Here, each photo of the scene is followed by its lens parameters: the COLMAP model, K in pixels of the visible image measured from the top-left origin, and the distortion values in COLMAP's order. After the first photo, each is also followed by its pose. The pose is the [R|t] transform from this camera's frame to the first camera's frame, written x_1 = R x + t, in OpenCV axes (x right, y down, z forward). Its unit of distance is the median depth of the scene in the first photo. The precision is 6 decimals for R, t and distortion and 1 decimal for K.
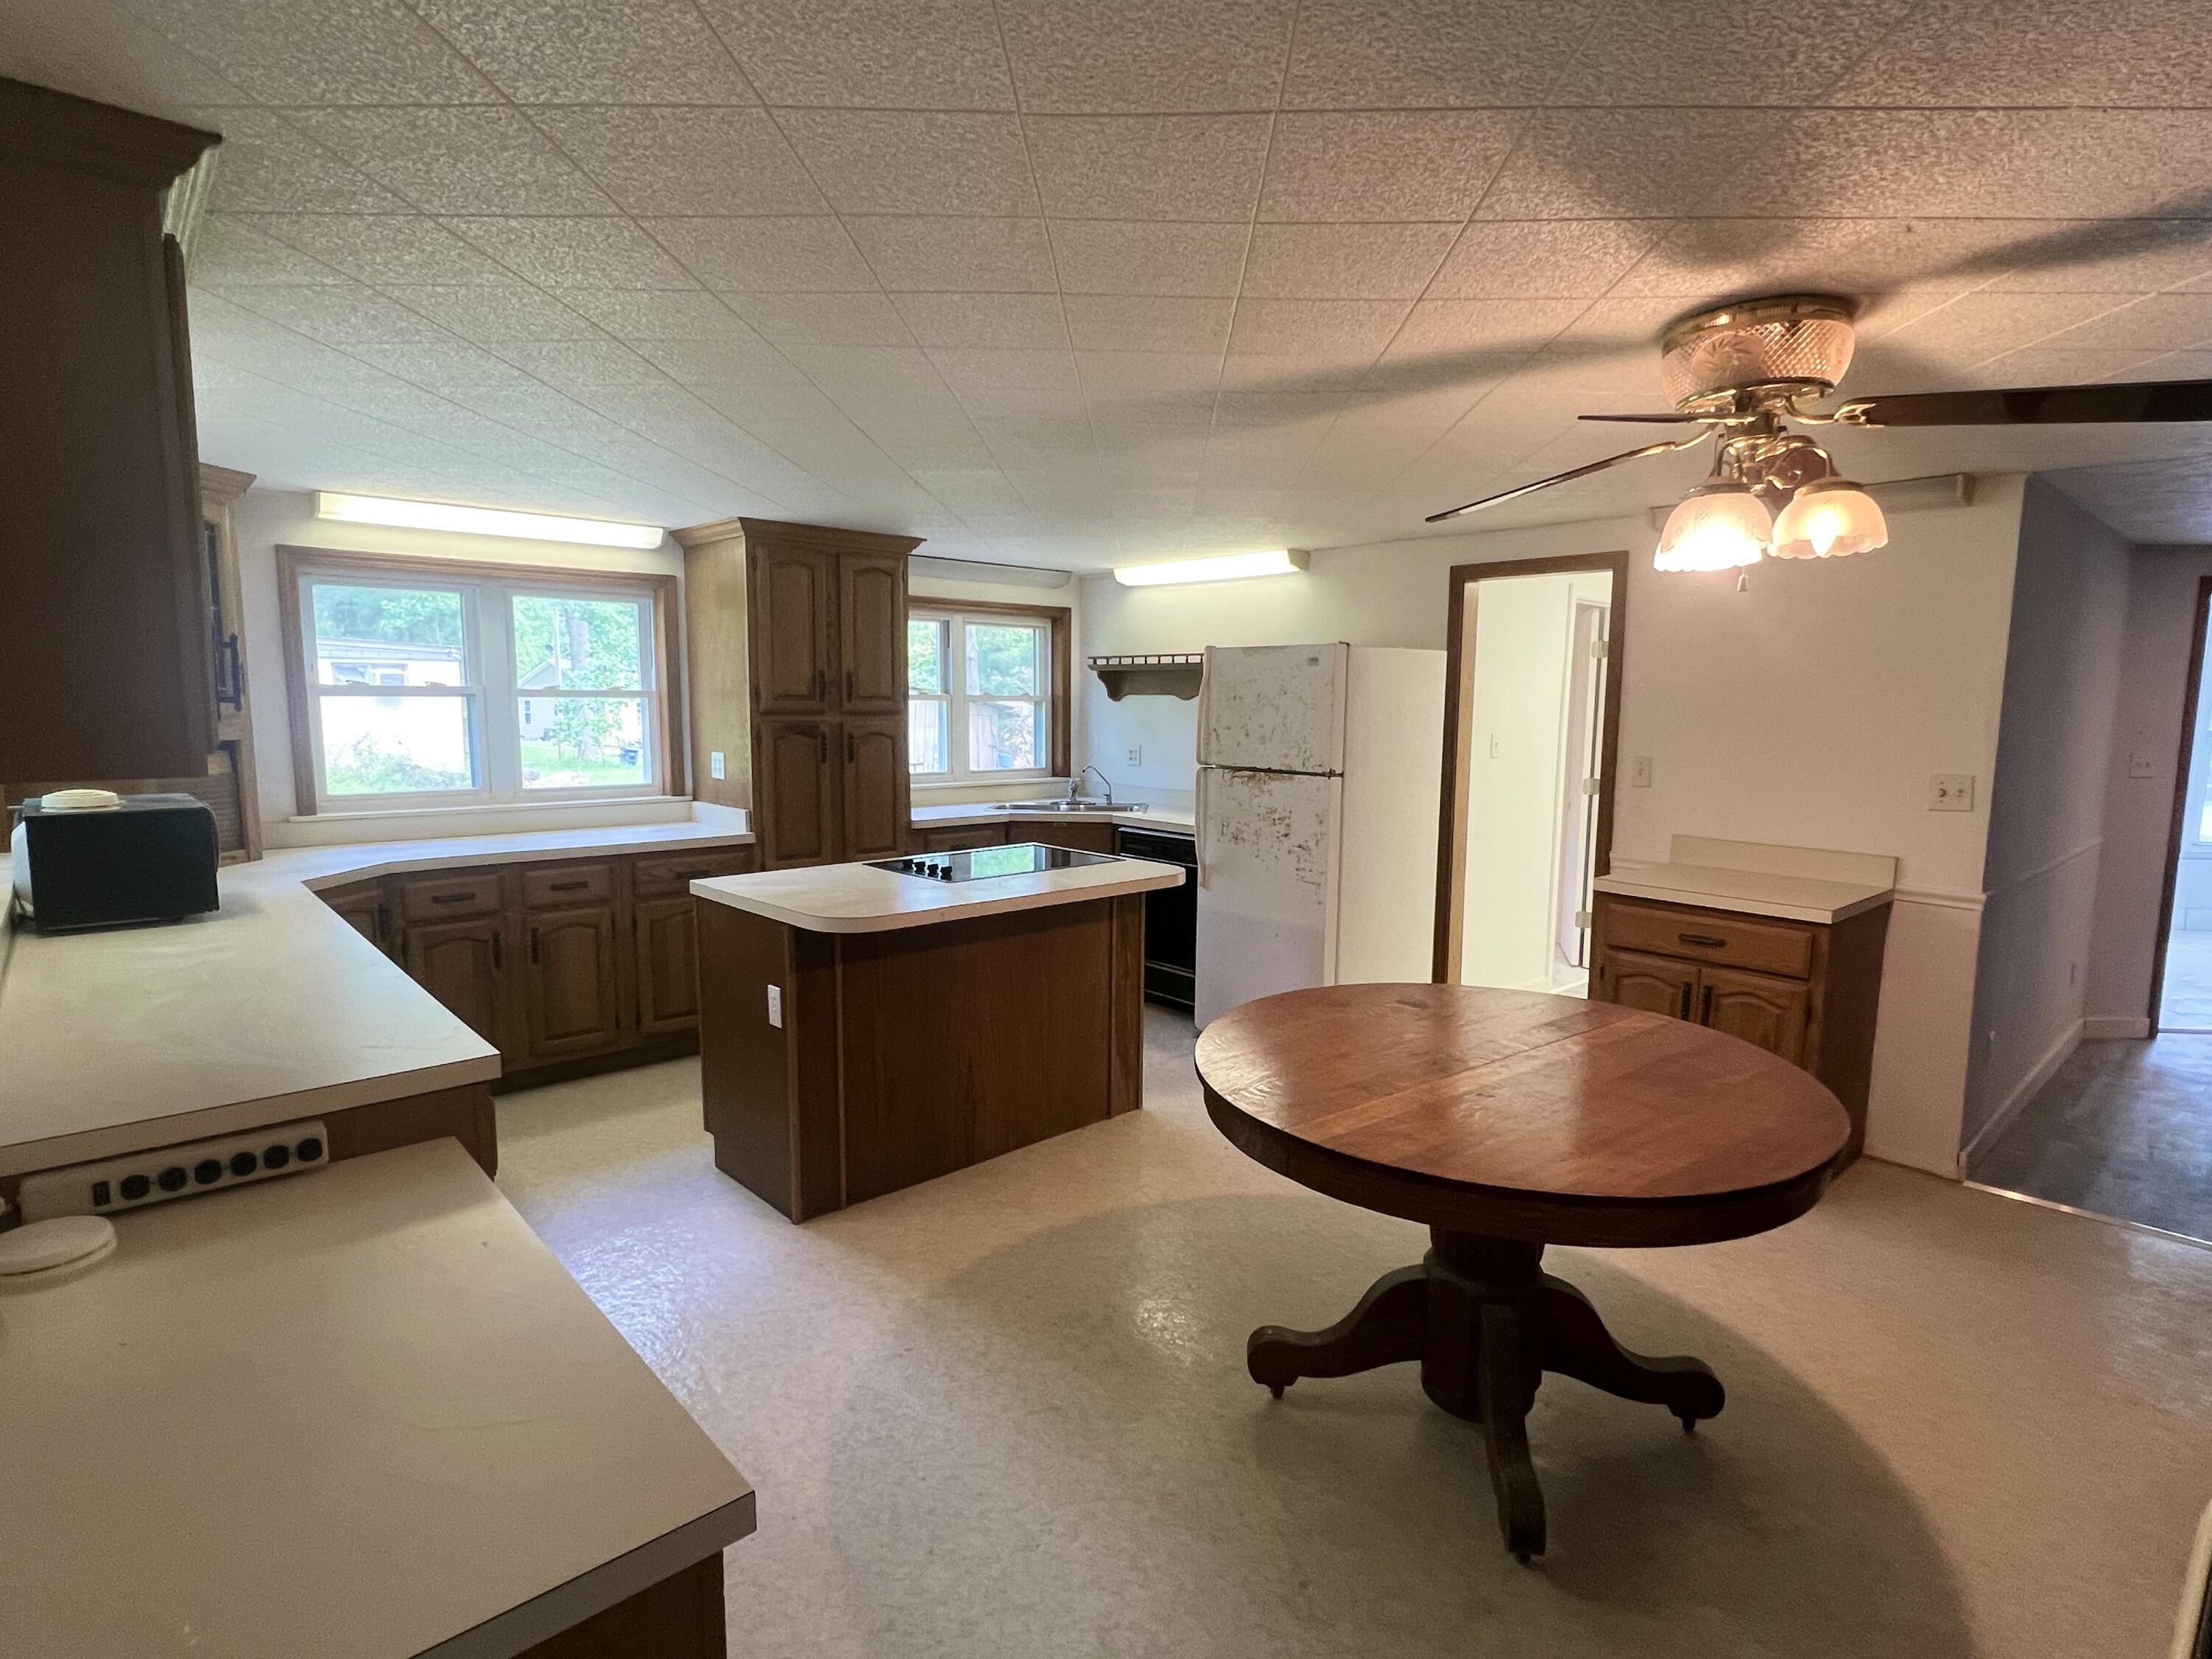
lens RADIAL K [[1123.9, 0, 1107.7], [0, 1123.9, 832.4], [0, 0, 1]] dist [-0.000529, 0.000325]
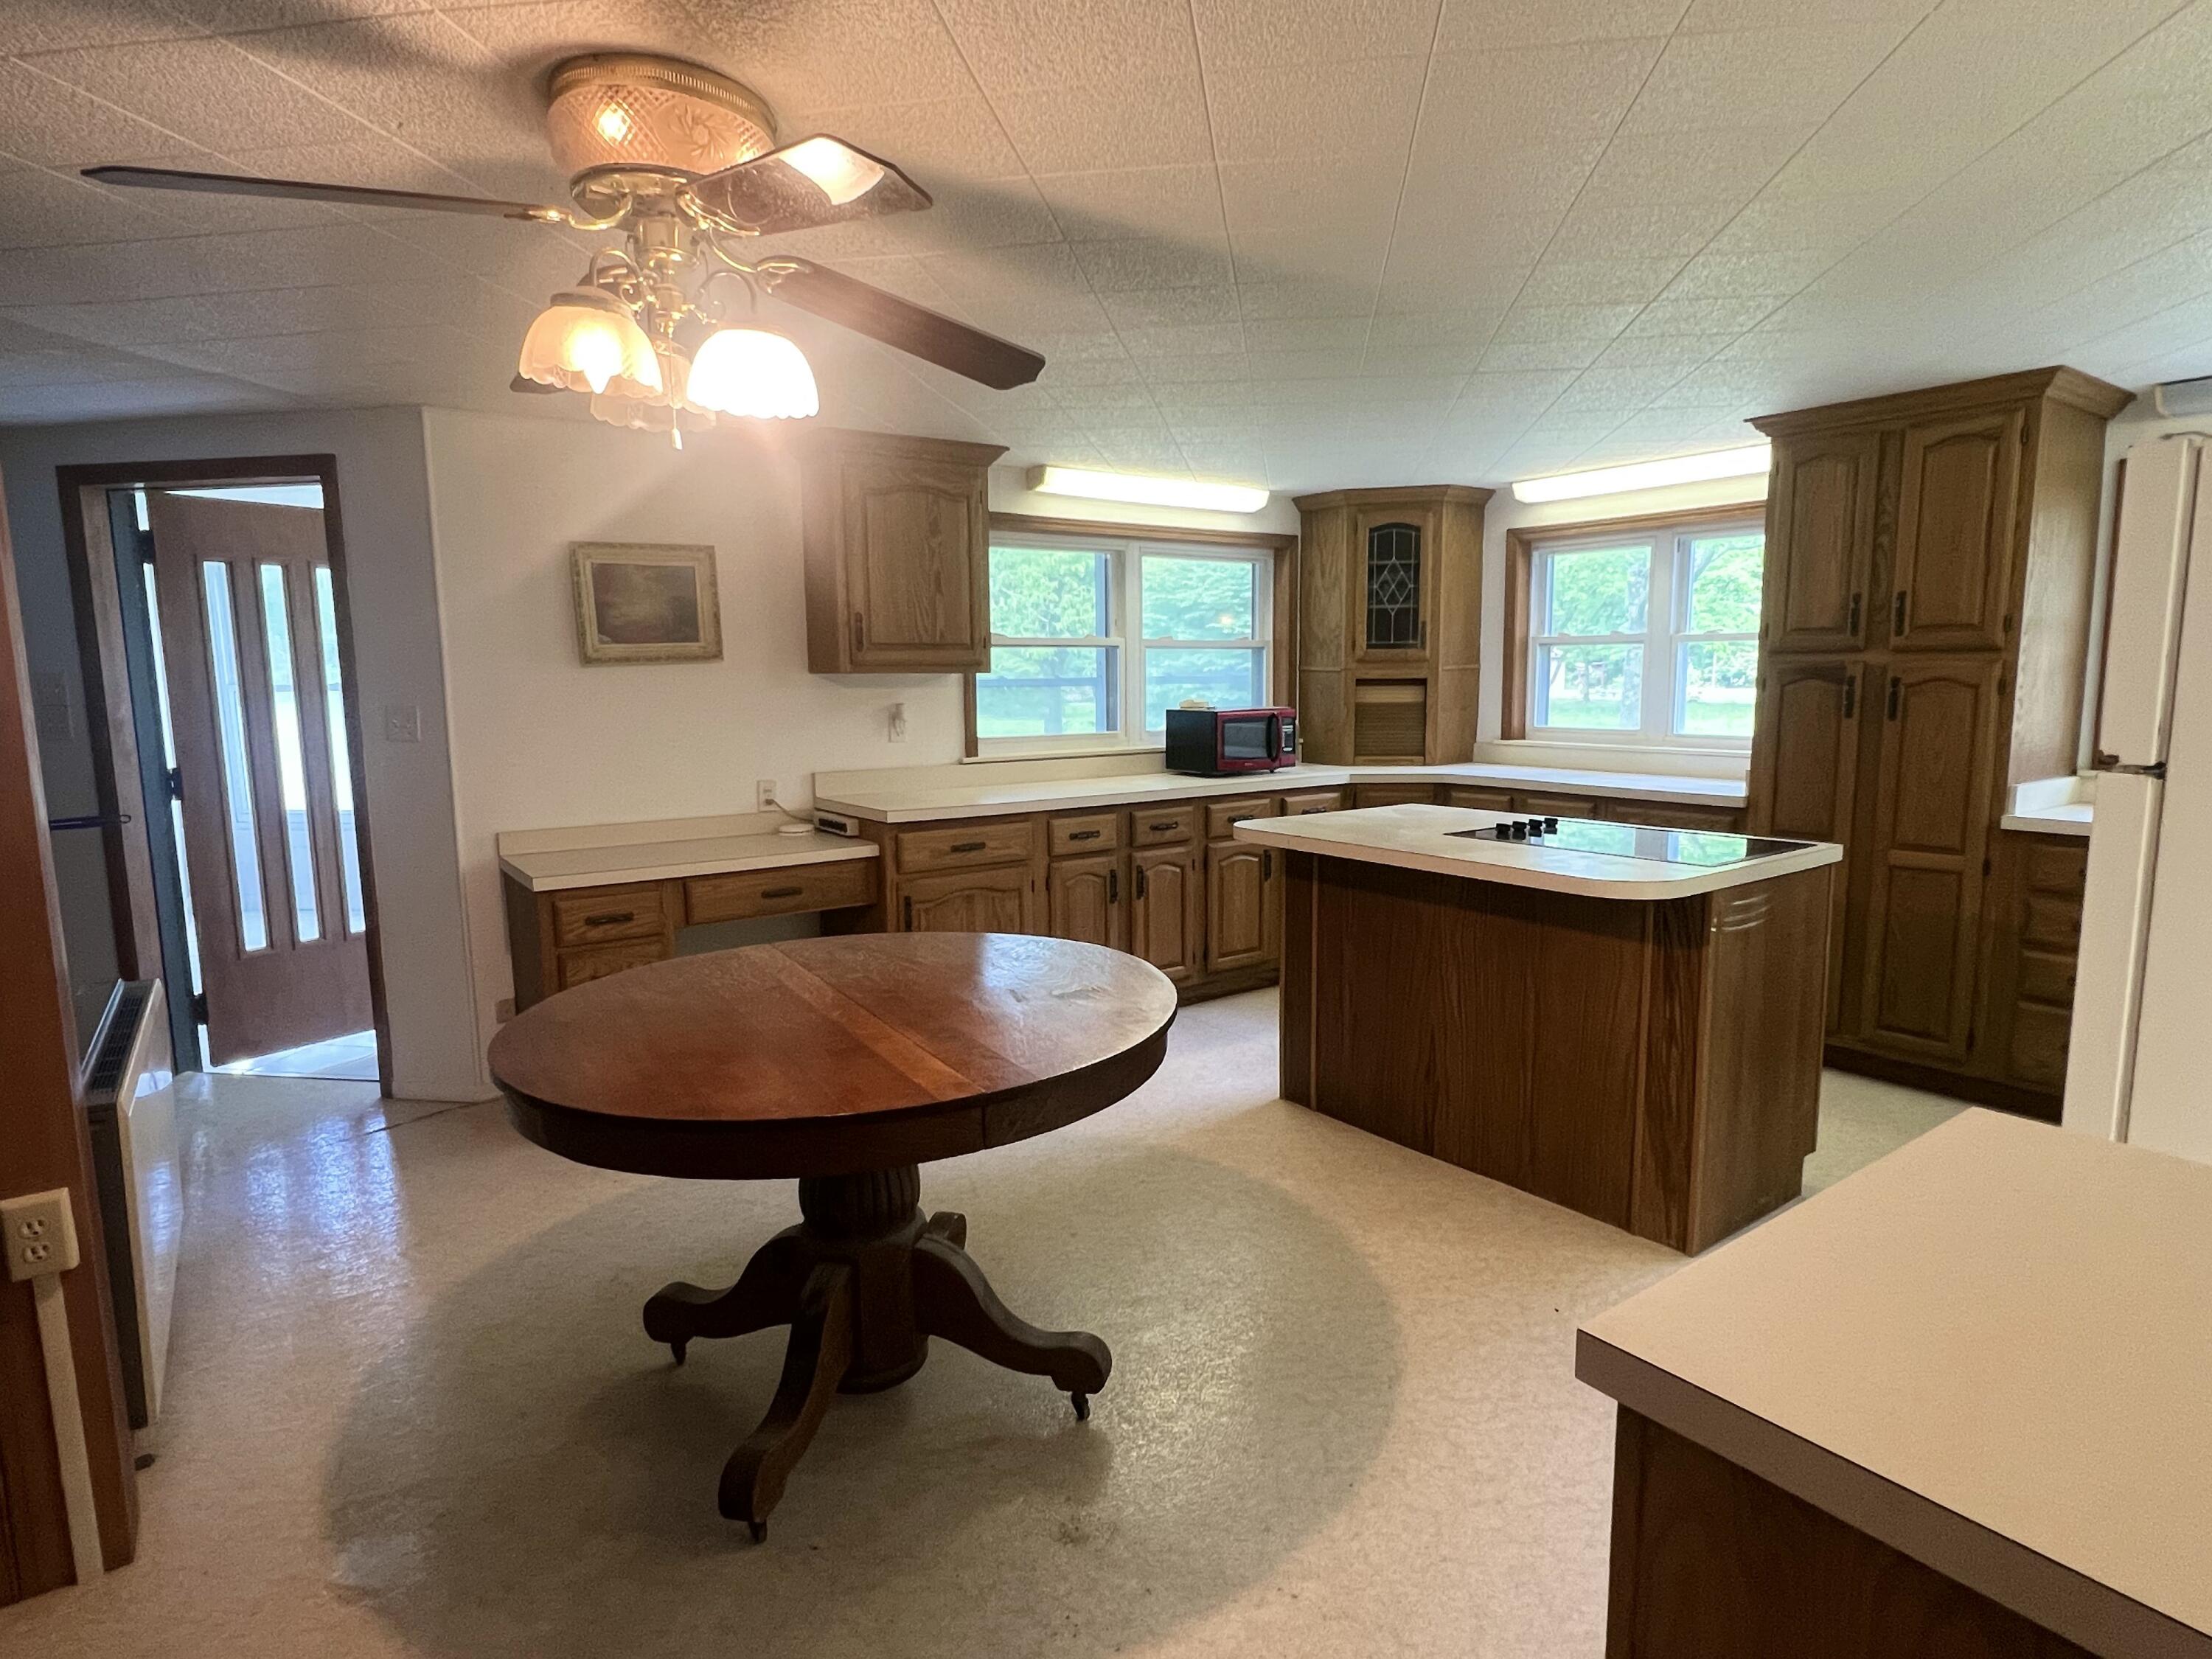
lens RADIAL K [[1184.3, 0, 1101.0], [0, 1184.3, 826.7], [0, 0, 1]] dist [-0.003895, -0.000391]
pose [[-0.108734, 0.127516, -0.985858, 0.579317], [-0.104968, 0.984721, 0.138946, -0.046269], [0.988513, 0.118592, -0.093688, 0.576667]]
